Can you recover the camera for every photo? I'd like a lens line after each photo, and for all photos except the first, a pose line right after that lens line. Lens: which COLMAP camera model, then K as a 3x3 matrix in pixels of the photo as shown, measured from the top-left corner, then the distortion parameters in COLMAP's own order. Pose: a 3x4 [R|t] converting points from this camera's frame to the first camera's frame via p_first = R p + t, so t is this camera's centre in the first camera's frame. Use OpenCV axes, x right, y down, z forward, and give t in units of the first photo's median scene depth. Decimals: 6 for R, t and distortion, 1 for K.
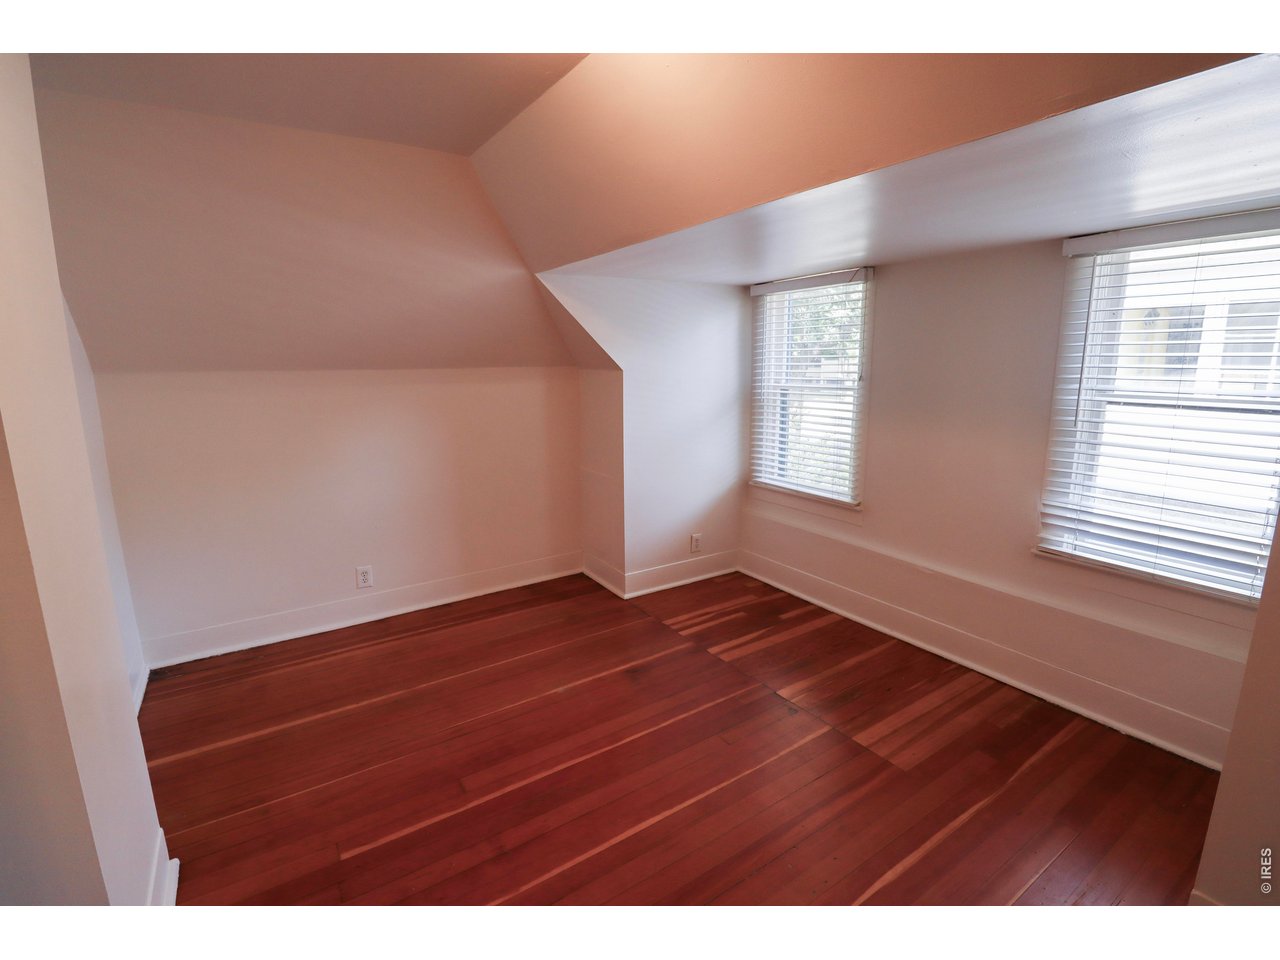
lens RADIAL K [[593.6, 0, 640.9], [0, 593.6, 482.7], [0, 0, 1]] dist [-0.011995, -0.004382]
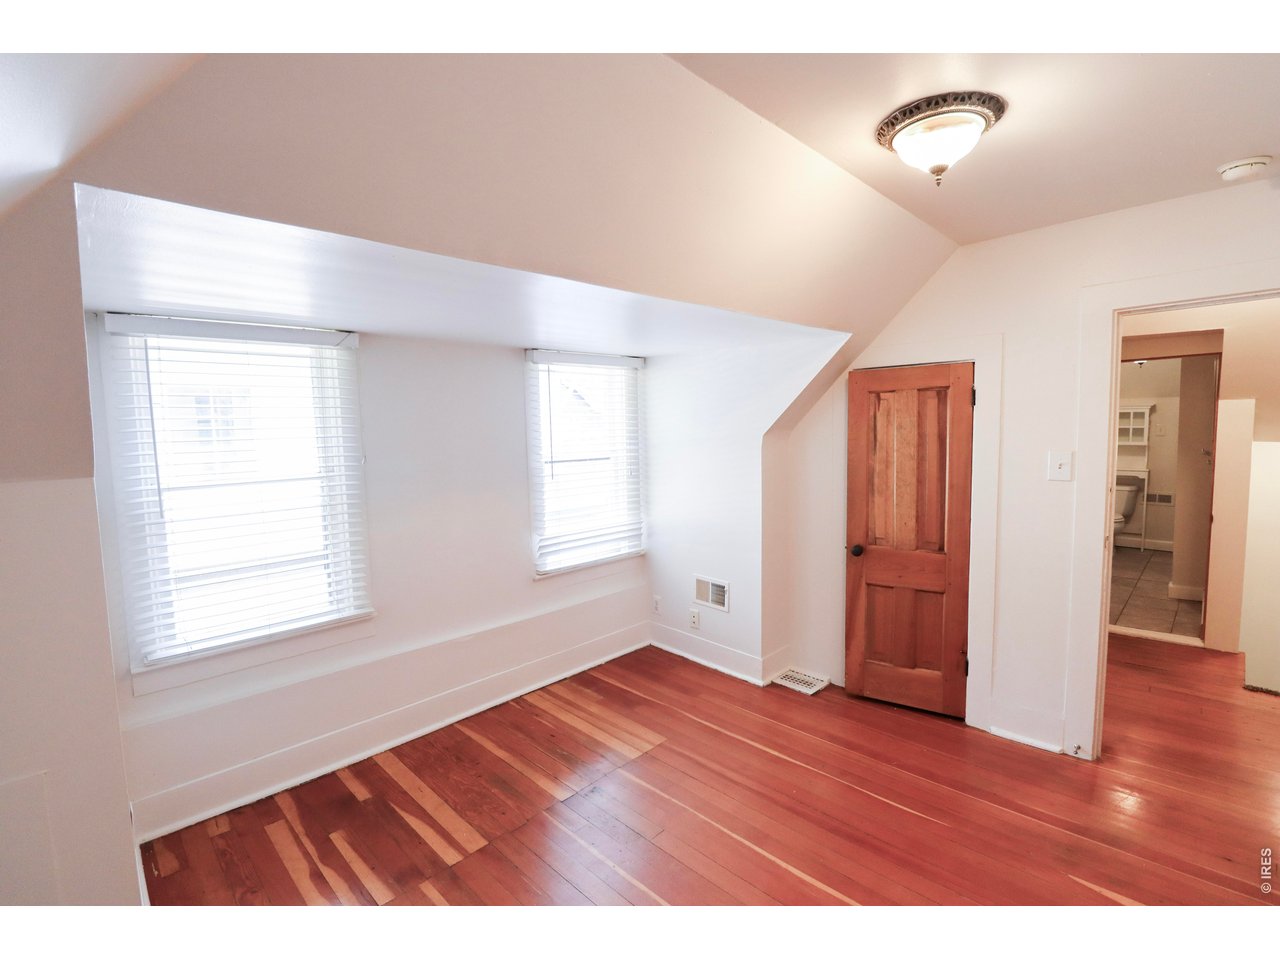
lens RADIAL K [[593.6, 0, 636.4], [0, 593.6, 477.3], [0, 0, 1]] dist [-0.011995, -0.004382]
pose [[-0.202890, -0.066000, 0.976975, -0.545454], [0.227474, 0.967254, 0.112584, -0.164648], [-0.952413, 0.245079, -0.181233, 0.810555]]
